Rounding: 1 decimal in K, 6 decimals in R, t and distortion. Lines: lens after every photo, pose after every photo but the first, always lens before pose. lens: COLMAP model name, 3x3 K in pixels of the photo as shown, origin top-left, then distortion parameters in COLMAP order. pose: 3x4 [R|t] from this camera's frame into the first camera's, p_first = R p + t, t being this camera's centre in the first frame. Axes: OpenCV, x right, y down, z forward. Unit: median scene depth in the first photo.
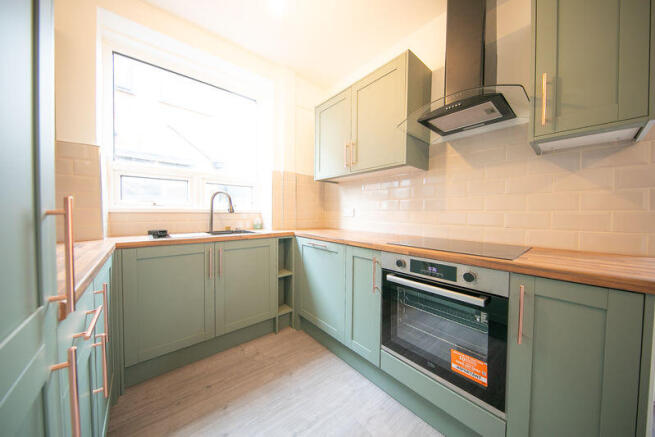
lens RADIAL K [[212.1, 0, 327.9], [0, 212.1, 219.6], [0, 0, 1]] dist [-0.000230, -0.000066]
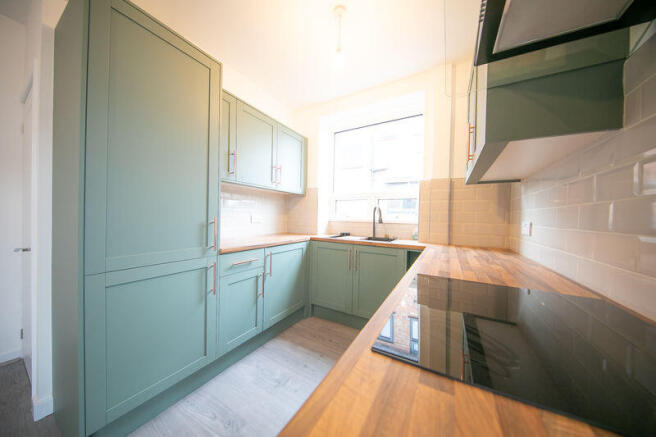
lens RADIAL K [[212.5, 0, 328.4], [0, 212.5, 219.6], [0, 0, 1]] dist [-0.000230, -0.000066]
pose [[0.311451, 0.007059, -0.950236, 0.588645], [-0.043826, 0.999015, -0.006943, -0.029988], [0.949251, 0.043808, 0.311454, 0.342358]]
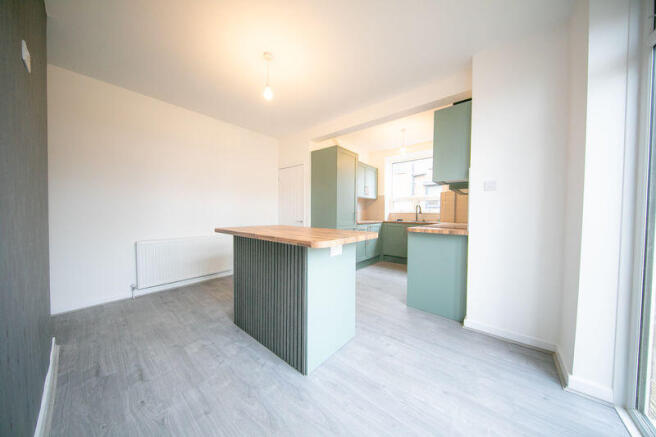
lens RADIAL K [[212.5, 0, 328.4], [0, 212.5, 219.6], [0, 0, 1]] dist [-0.000230, -0.000066]
pose [[0.148400, 0.020123, -0.988723, 1.735634], [-0.034007, 0.999305, 0.015234, 0.037849], [0.988342, 0.031362, 0.148982, -0.364954]]
